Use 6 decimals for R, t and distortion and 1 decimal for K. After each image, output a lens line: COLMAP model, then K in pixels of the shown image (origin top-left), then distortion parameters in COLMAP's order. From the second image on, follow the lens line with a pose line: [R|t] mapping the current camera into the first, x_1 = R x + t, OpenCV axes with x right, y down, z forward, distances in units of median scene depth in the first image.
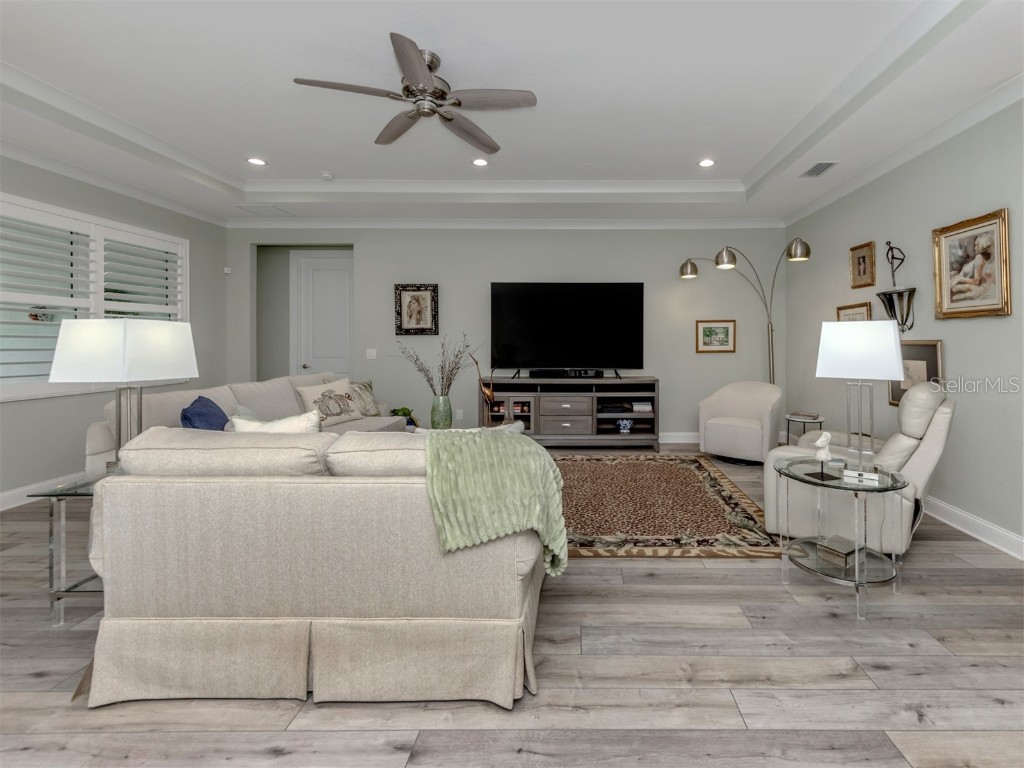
lens RADIAL K [[457.6, 0, 577.6], [0, 457.6, 341.0], [0, 0, 1]] dist [0.003694, 0.000159]
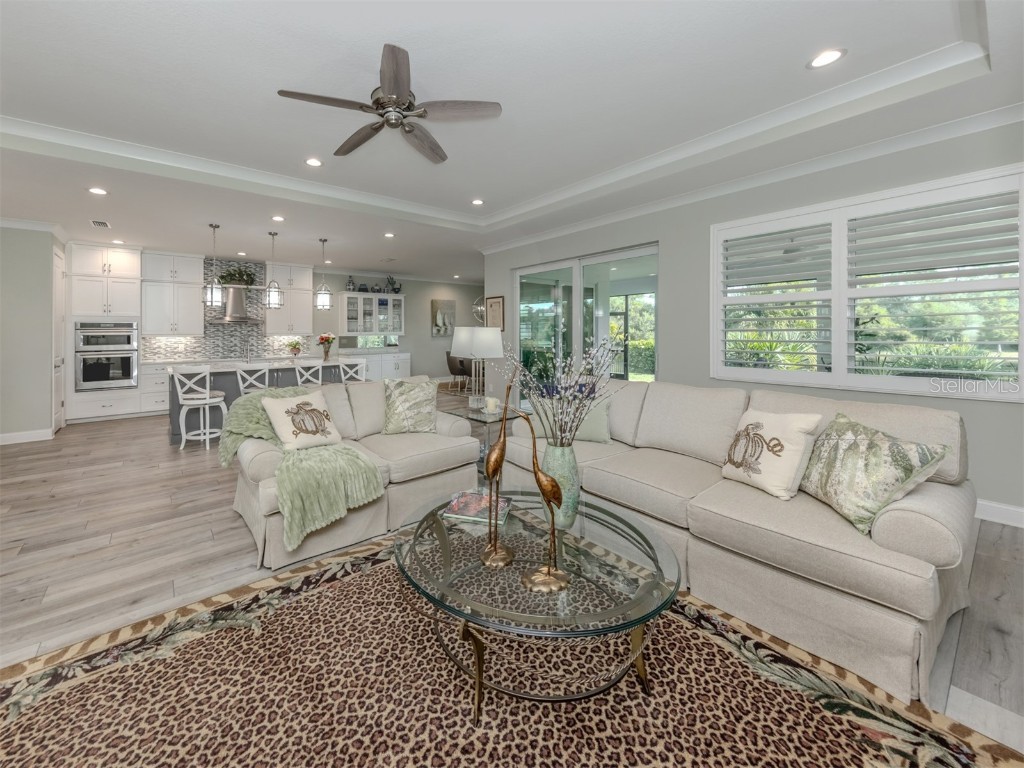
lens RADIAL K [[403.6, 0, 447.5], [0, 403.6, 335.2], [0, 0, 1]] dist [0.001140, -0.000205]
pose [[-0.813685, 0.012962, -0.581161, 0.064541], [0.010760, 0.999916, 0.007237, -0.010513], [0.581206, -0.000364, -0.813756, 1.126317]]
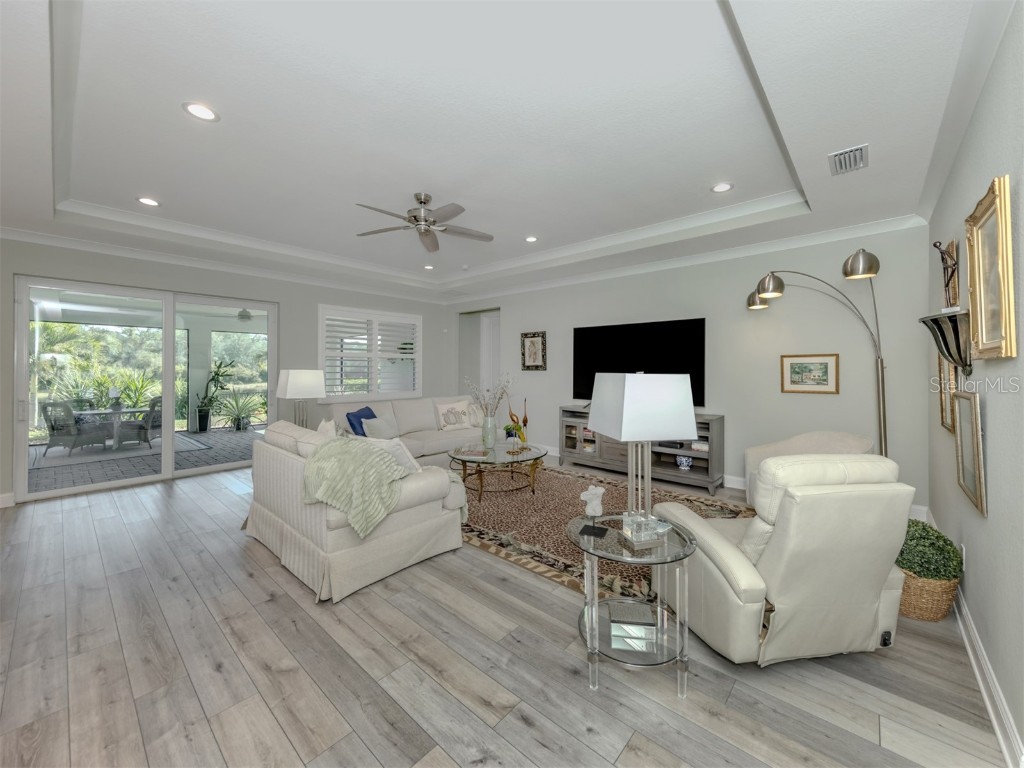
lens RADIAL K [[399.2, 0, 524.8], [0, 399.2, 366.5], [0, 0, 1]] dist [0.002138, -0.000079]
pose [[0.756903, -0.001113, -0.653526, 0.498190], [-0.000761, 0.999996, -0.002585, -0.027197], [0.653527, 0.002454, 0.756900, 0.132665]]
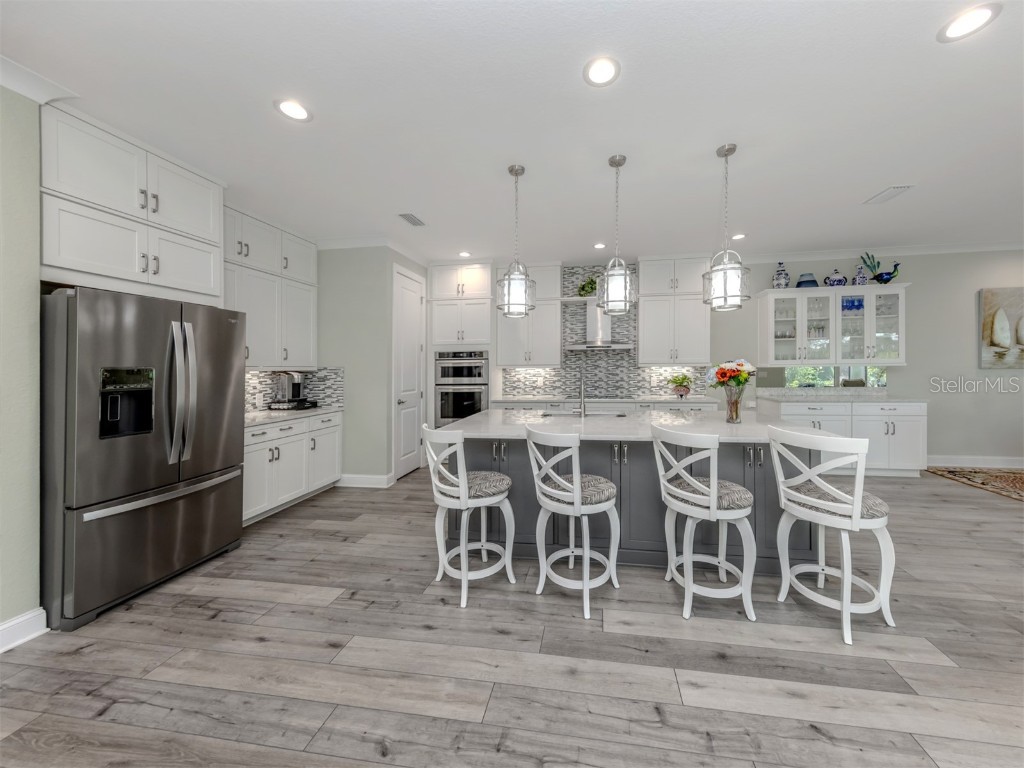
lens RADIAL K [[370.7, 0, 540.8], [0, 370.7, 367.6], [0, 0, 1]] dist [0.005843, -0.000136]
pose [[-0.987791, 0.013964, 0.155160, -0.202593], [0.014518, 0.999892, 0.002443, -0.008320], [-0.155109, 0.004666, -0.987886, 0.356023]]
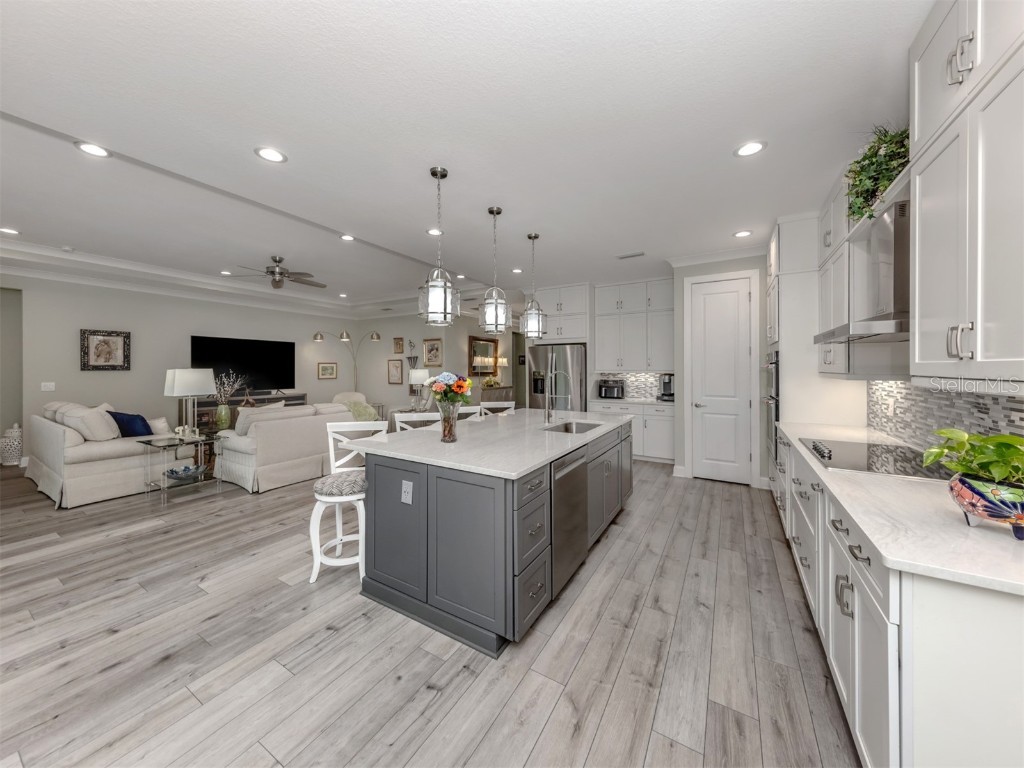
lens RADIAL K [[362.6, 0, 510.9], [0, 362.6, 373.6], [0, 0, 1]] dist [0.001893, -0.000079]
pose [[0.514327, -0.008891, 0.857548, -0.820623], [-0.000276, 0.999944, 0.010533, -0.019356], [-0.857594, -0.005654, 0.514296, -0.630577]]
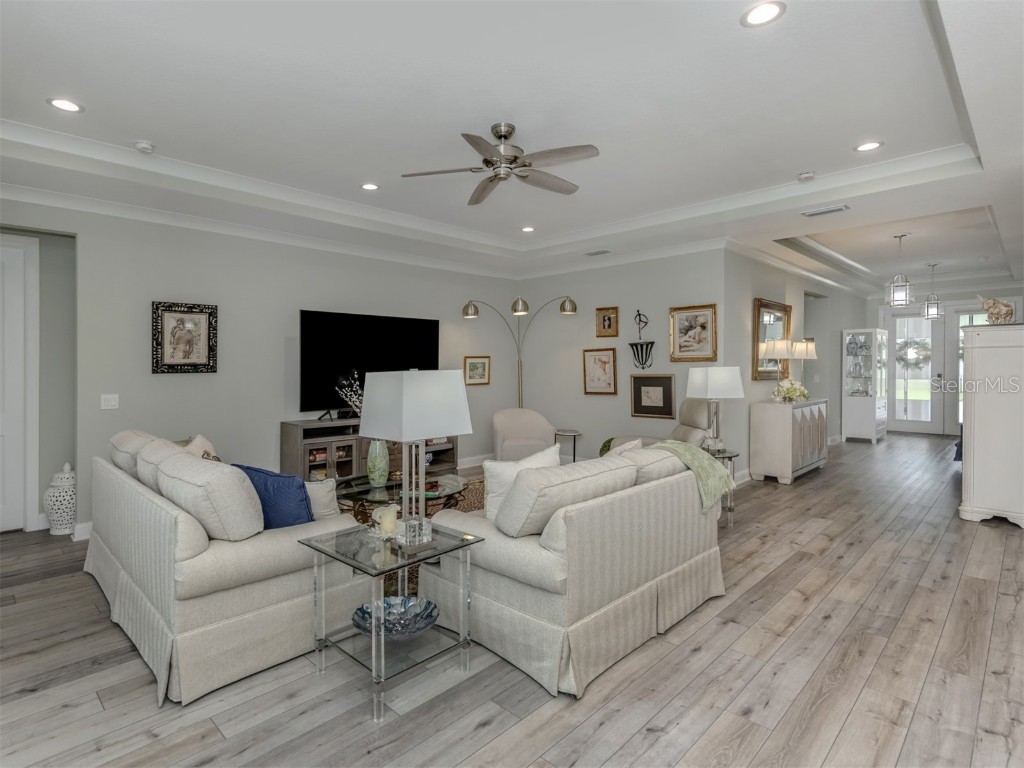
lens RADIAL K [[538.8, 0, 481.2], [0, 538.8, 366.6], [0, 0, 1]] dist [0.004083, 0.000440]
pose [[0.717747, -0.004558, 0.696289, -0.786576], [0.006787, 0.999977, -0.000450, -0.024709], [-0.696271, 0.005049, 0.717761, 0.058478]]
